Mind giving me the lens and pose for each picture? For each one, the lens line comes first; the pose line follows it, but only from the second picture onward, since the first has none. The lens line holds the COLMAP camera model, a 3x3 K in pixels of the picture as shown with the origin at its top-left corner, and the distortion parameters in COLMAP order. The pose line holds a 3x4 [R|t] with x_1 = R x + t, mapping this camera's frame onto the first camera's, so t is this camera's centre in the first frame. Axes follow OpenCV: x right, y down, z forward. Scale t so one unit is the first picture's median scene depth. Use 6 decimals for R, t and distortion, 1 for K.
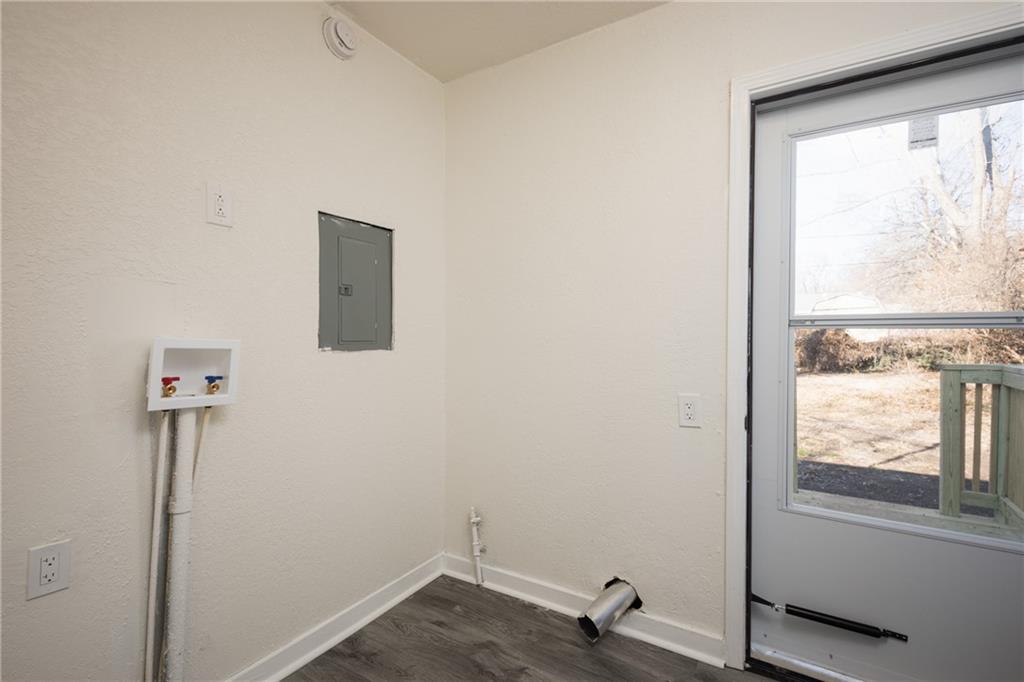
lens RADIAL K [[474.9, 0, 512.0], [0, 474.9, 341.0], [0, 0, 1]] dist [0.001933, -0.000441]
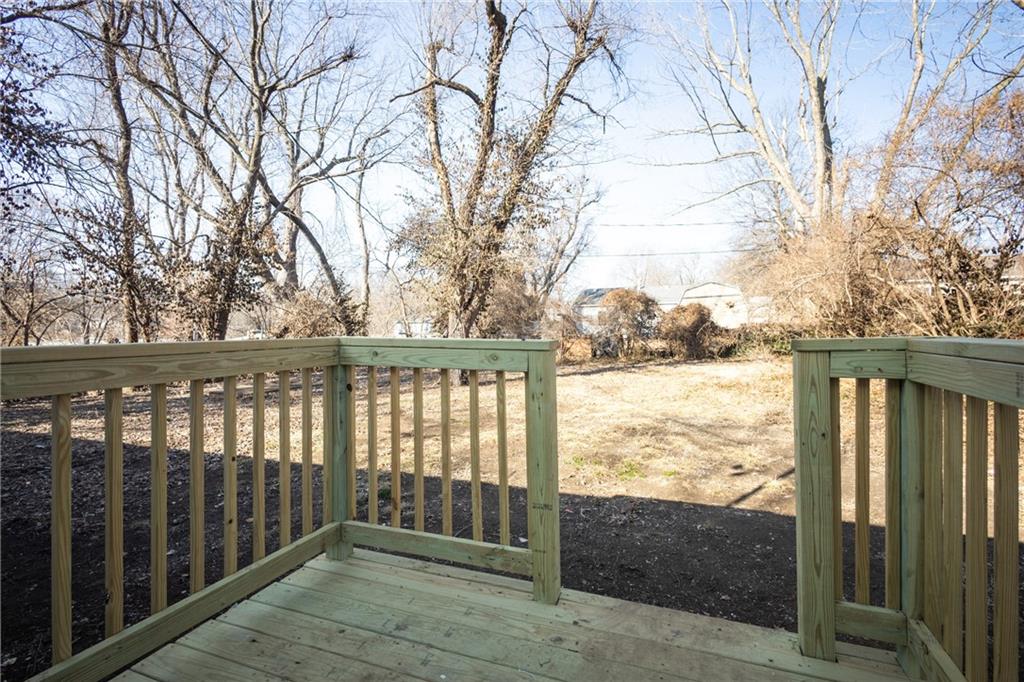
lens RADIAL K [[474.9, 0, 512.0], [0, 474.9, 341.0], [0, 0, 1]] dist [0.001933, -0.000441]
pose [[0.979500, -0.025831, 0.199782, 0.401275], [0.024468, 0.999657, 0.009287, 0.028583], [-0.199954, -0.004208, 0.979796, 0.447536]]
